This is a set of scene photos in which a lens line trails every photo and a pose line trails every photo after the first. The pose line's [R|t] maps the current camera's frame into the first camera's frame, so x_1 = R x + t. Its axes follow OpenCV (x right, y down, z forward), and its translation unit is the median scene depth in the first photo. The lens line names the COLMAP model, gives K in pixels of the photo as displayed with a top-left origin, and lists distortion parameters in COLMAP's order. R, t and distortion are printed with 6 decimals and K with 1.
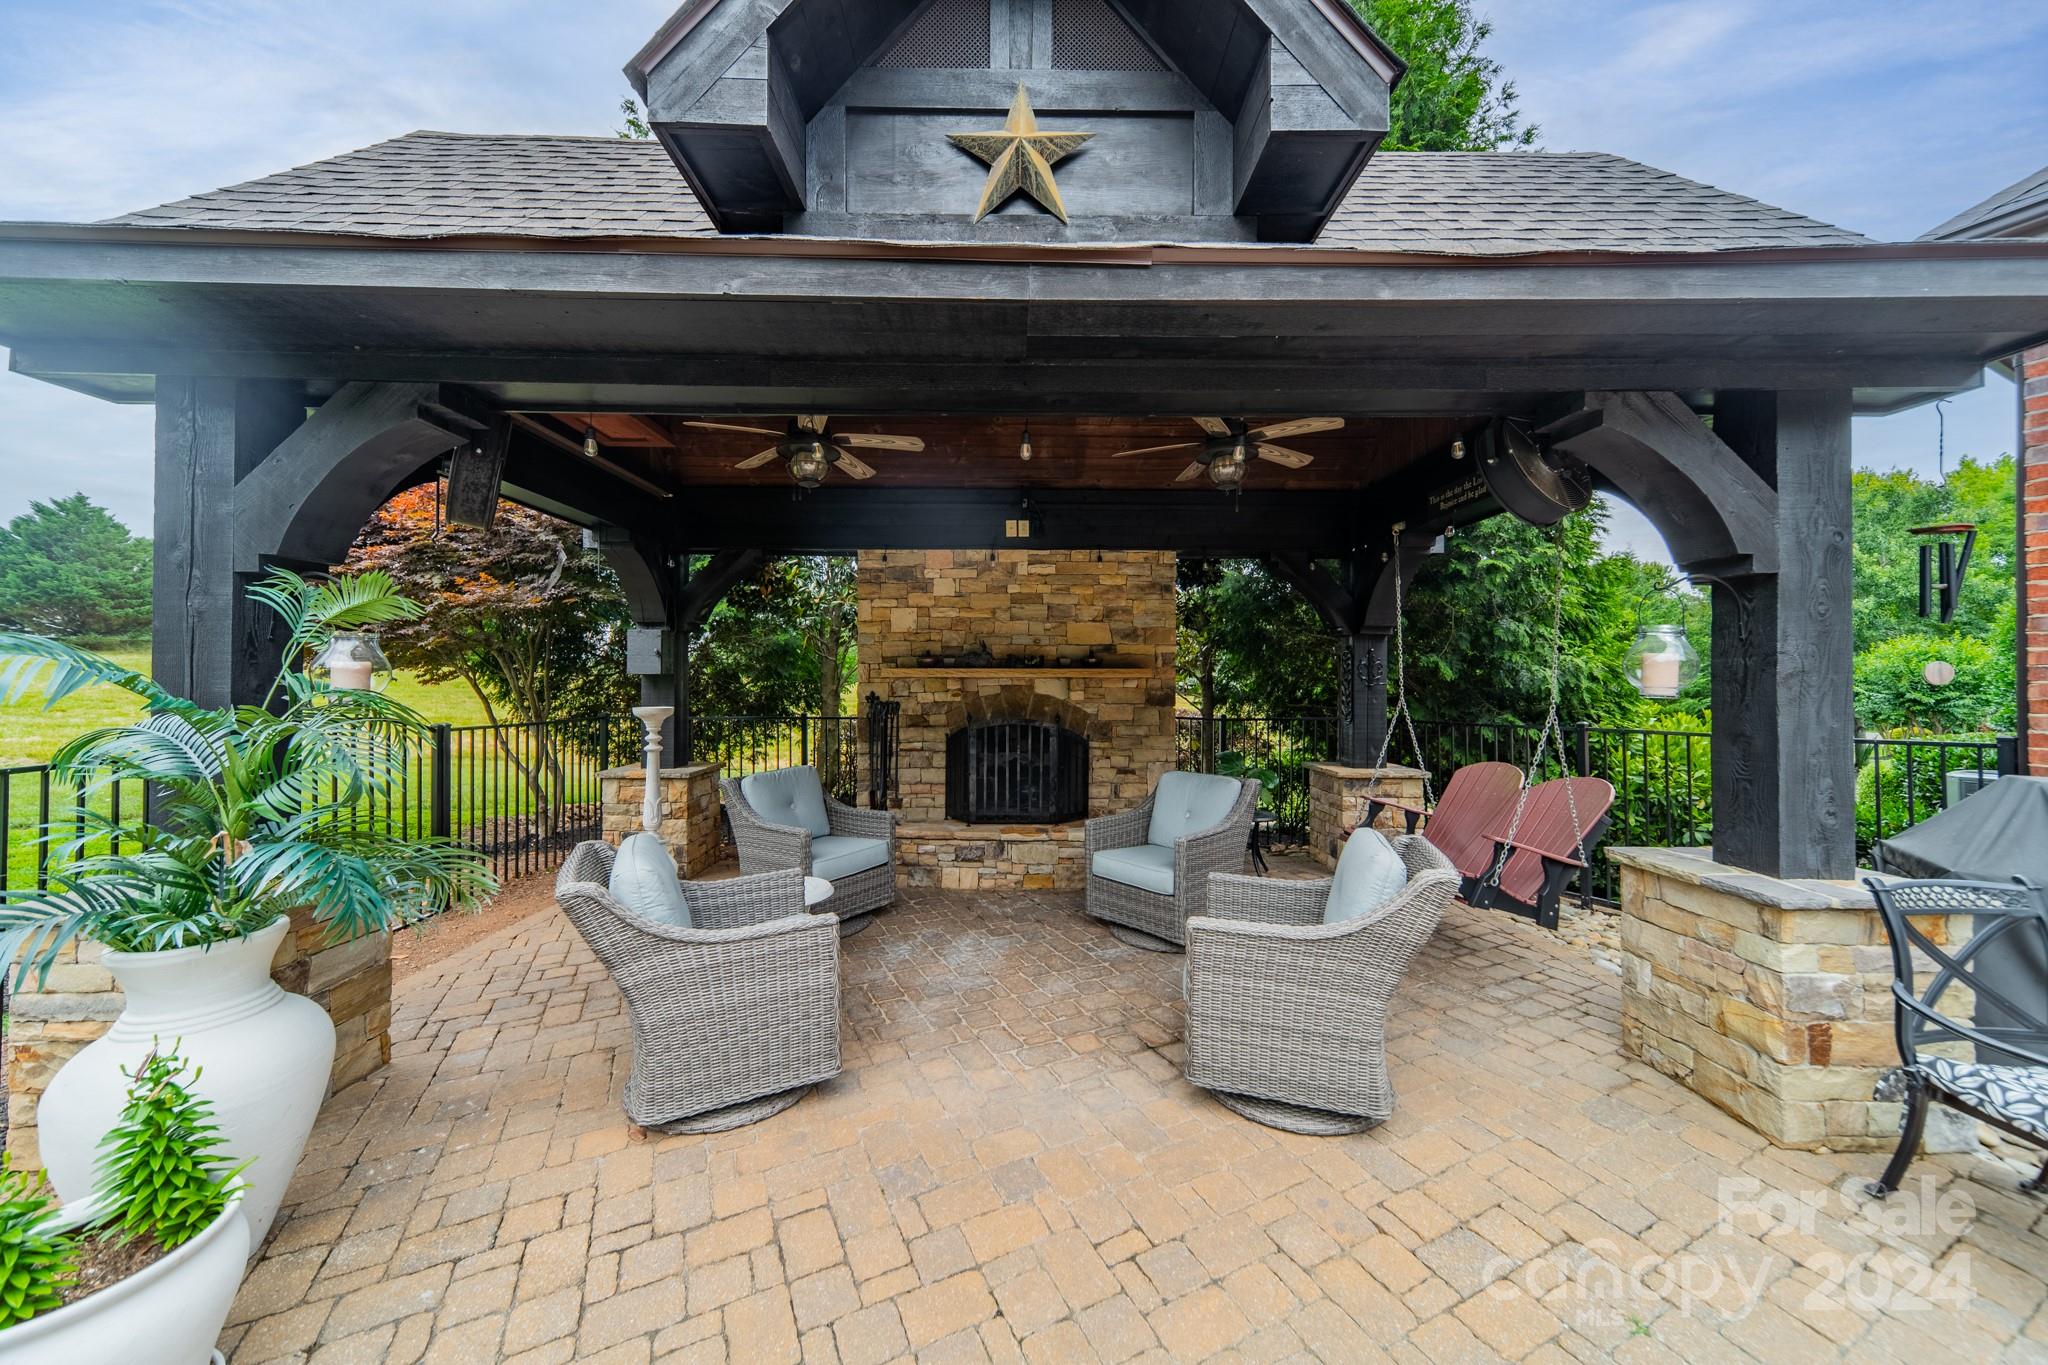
lens RADIAL K [[755.3, 0, 1031.7], [0, 755.3, 677.6], [0, 0, 1]] dist [-0.000910, -0.000134]
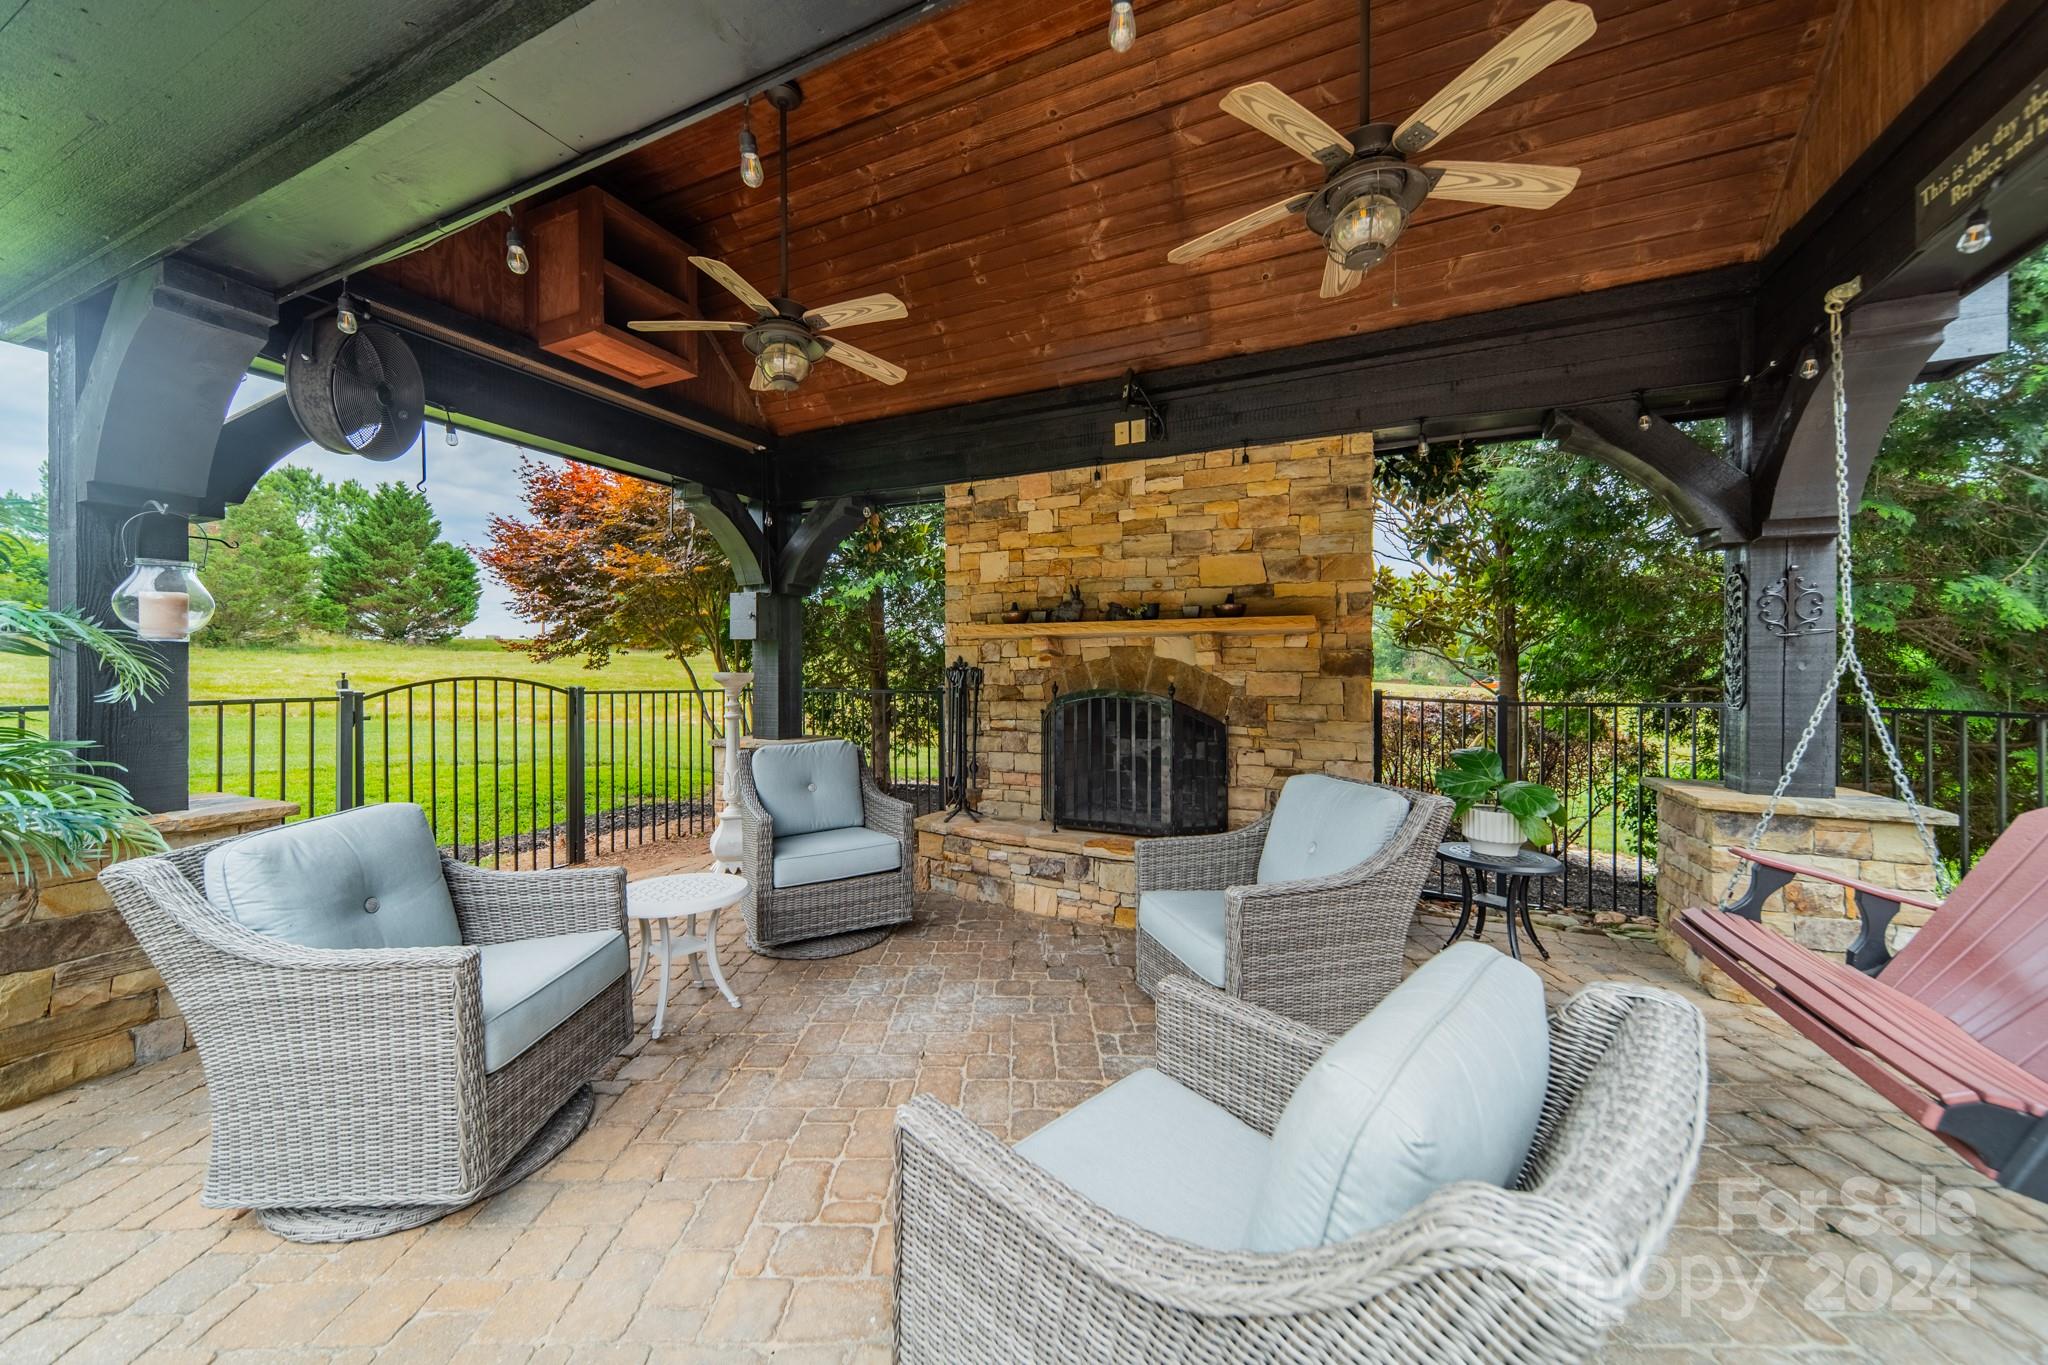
lens RADIAL K [[740.1, 0, 1028.5], [0, 740.1, 676.2], [0, 0, 1]] dist [0.006737, -0.000246]
pose [[0.890926, 0.001610, -0.454146, 0.220413], [-0.000139, 0.999995, 0.003272, 0.037104], [0.454149, -0.002852, 0.890921, 0.314170]]
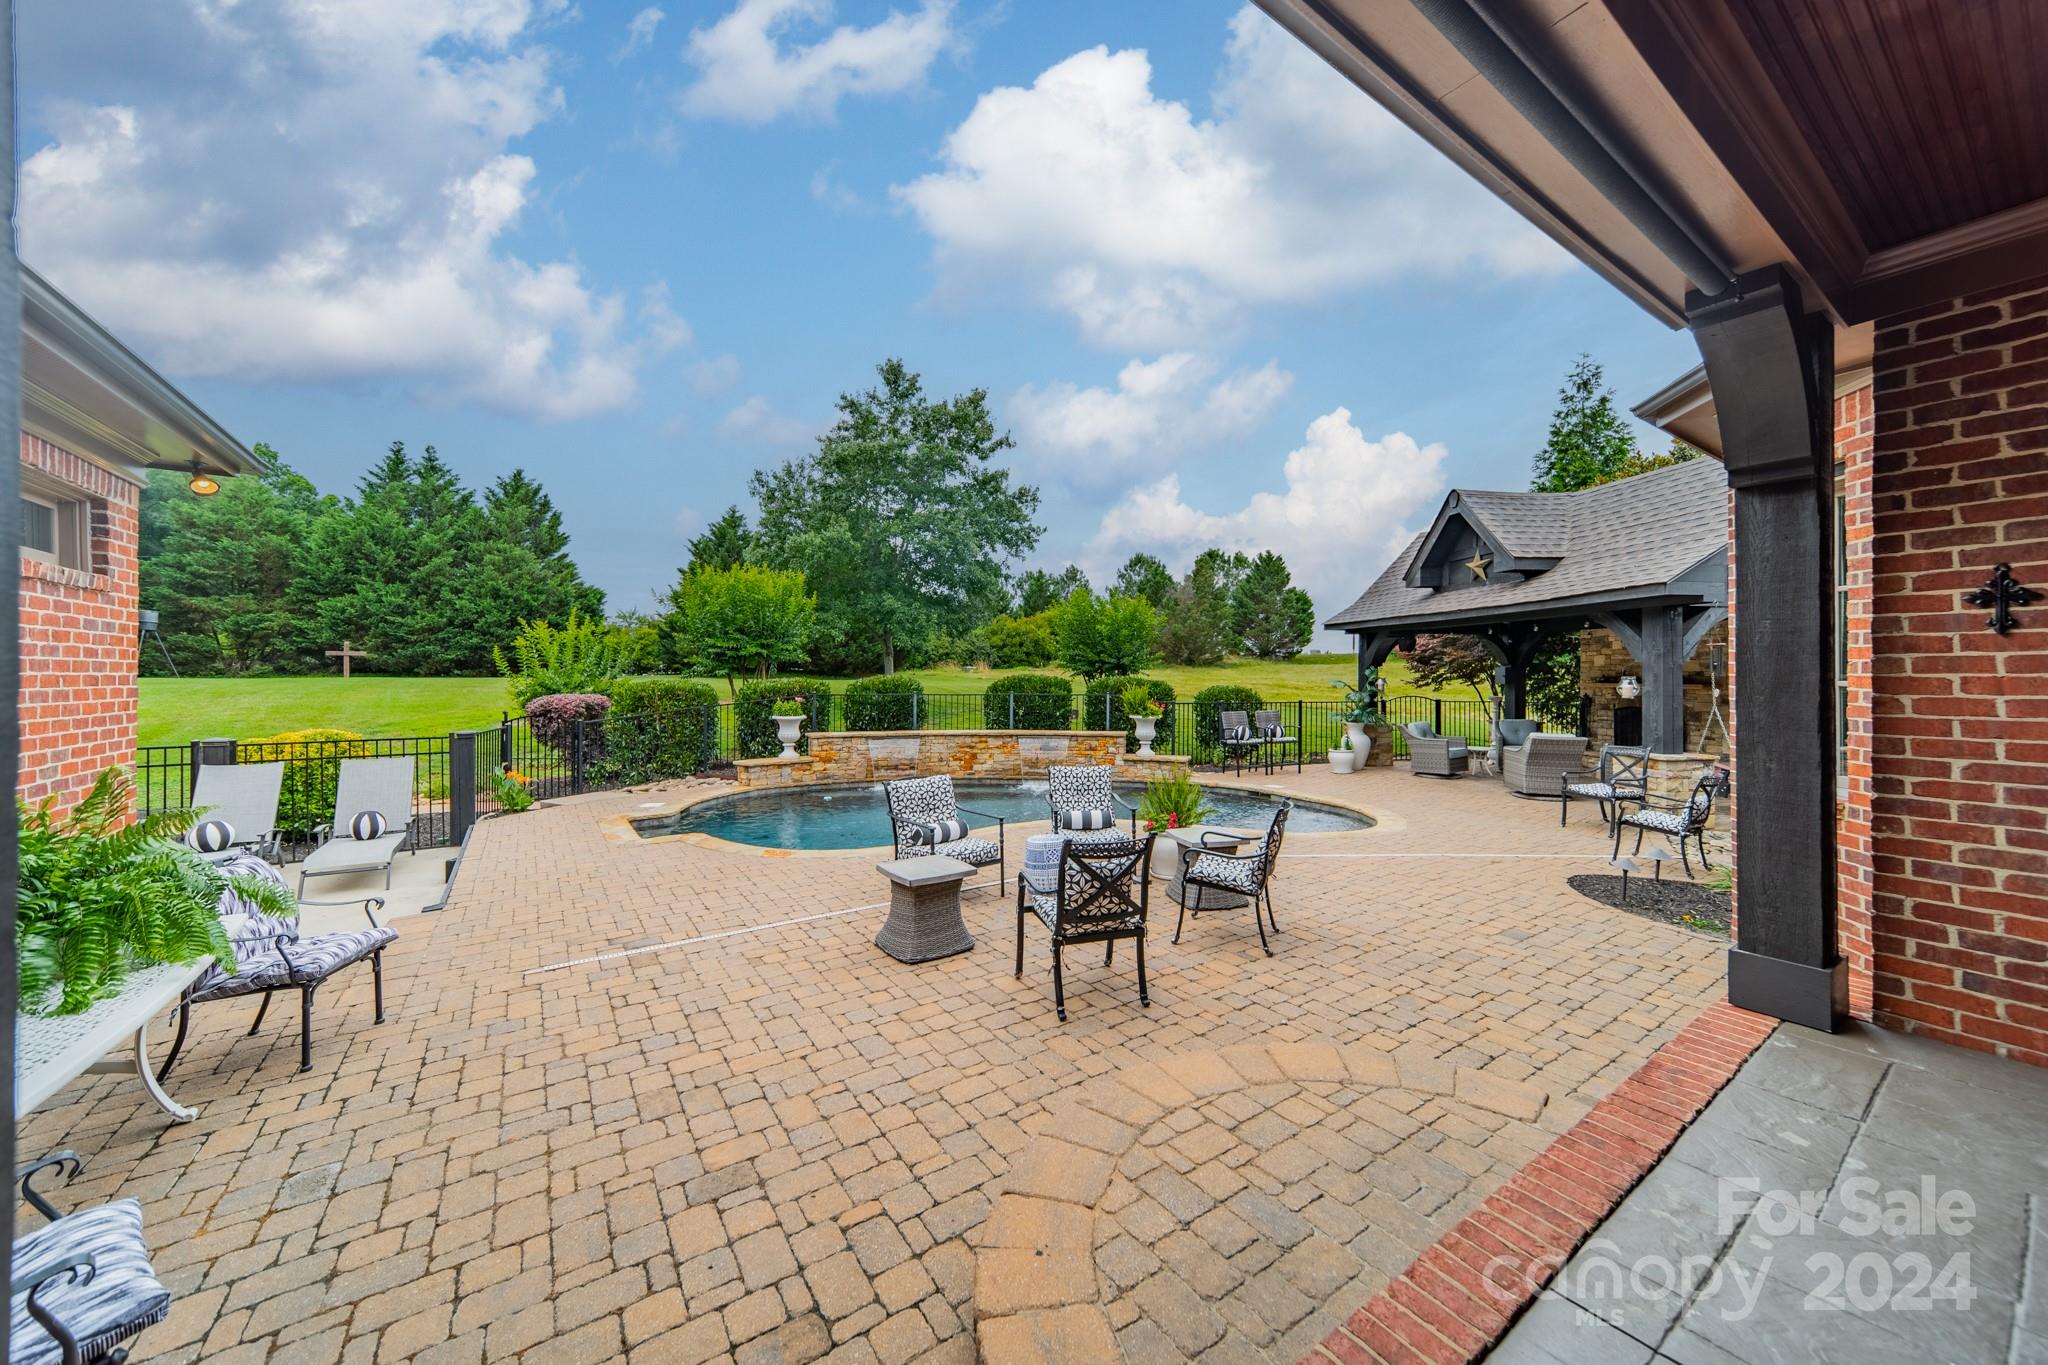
lens RADIAL K [[731.0, 0, 1025.2], [0, 731.0, 676.8], [0, 0, 1]] dist [0.008439, -0.000311]
pose [[0.119953, 0.002835, -0.992776, 1.757455], [-0.004366, 0.999988, 0.002328, -0.027332], [0.992770, 0.004056, 0.119964, -0.920615]]
